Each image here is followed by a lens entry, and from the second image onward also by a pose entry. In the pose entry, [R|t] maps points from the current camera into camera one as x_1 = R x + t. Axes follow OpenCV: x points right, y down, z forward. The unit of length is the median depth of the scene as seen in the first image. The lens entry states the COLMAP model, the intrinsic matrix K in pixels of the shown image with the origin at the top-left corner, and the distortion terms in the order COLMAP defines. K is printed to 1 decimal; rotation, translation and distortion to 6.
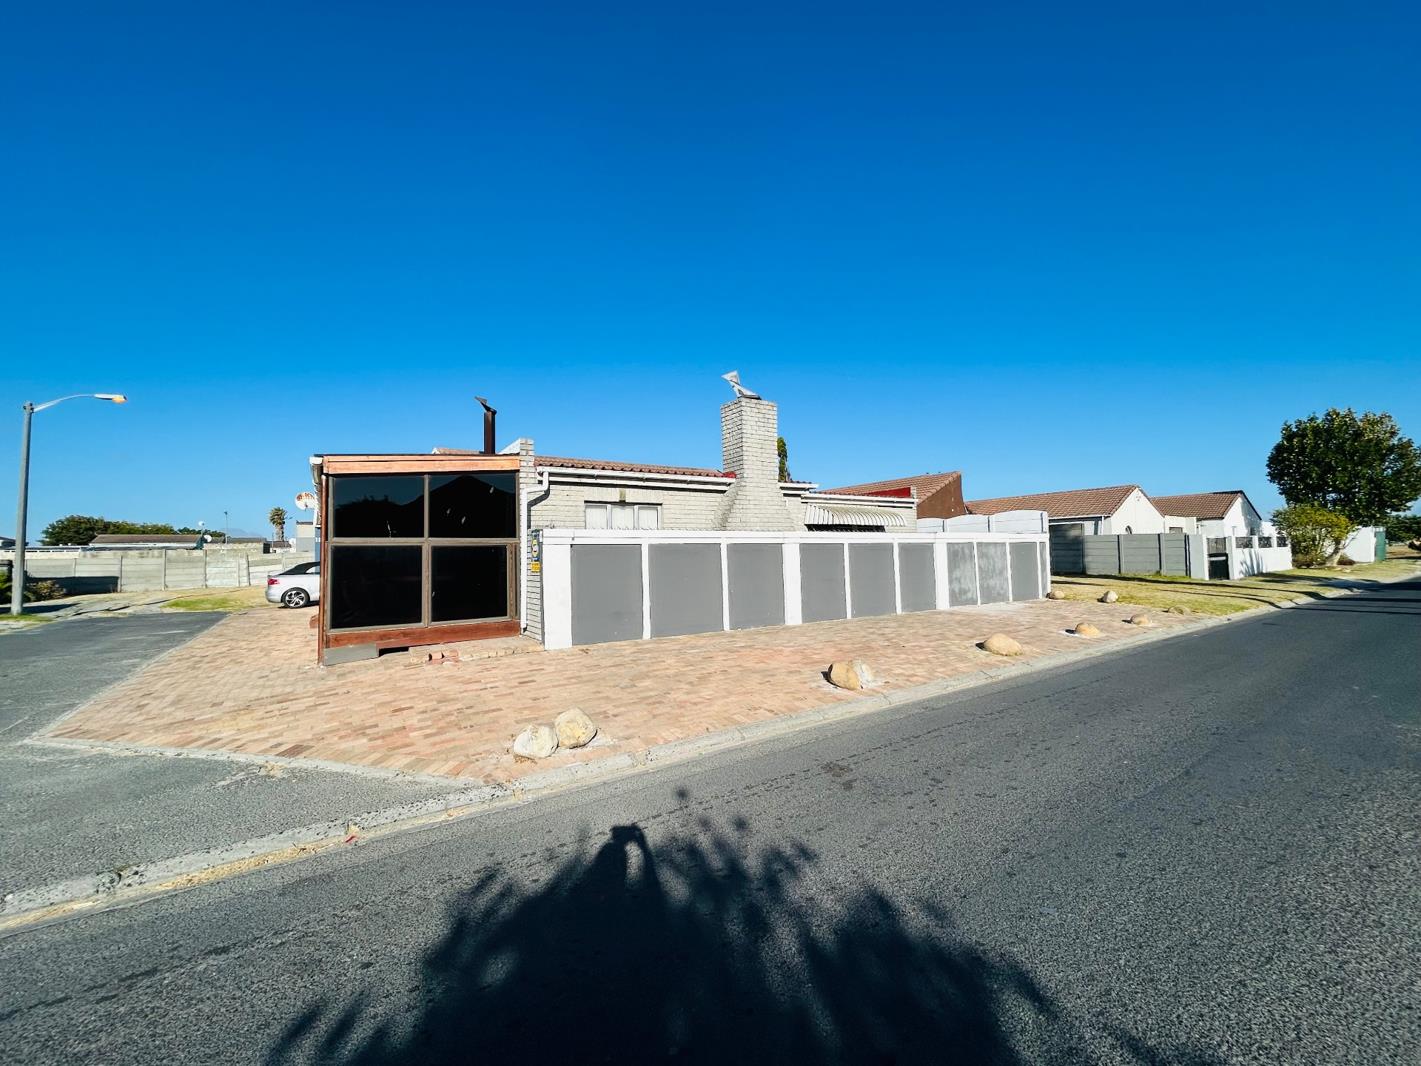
lens RADIAL K [[566.6, 0, 708.7], [0, 566.6, 533.5], [0, 0, 1]] dist [0.000514, -0.000181]
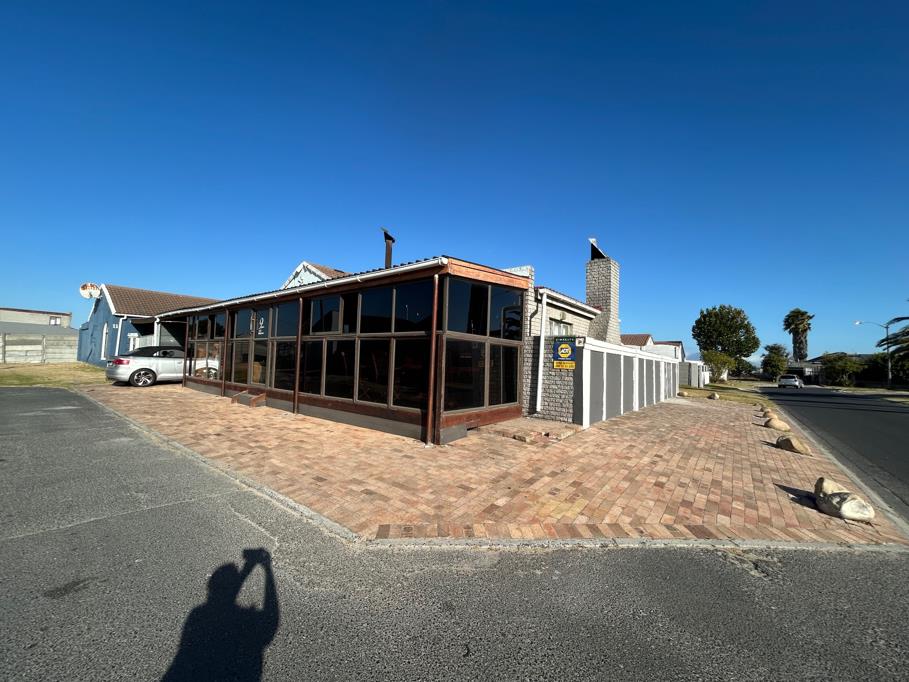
lens RADIAL K [[362.4, 0, 454.0], [0, 362.4, 340.5], [0, 0, 1]] dist [0.000514, -0.000181]
pose [[0.946974, 0.073871, 0.312704, -0.384391], [-0.068039, 0.997245, -0.029536, 0.020901], [-0.314024, 0.006694, 0.949391, 0.135463]]
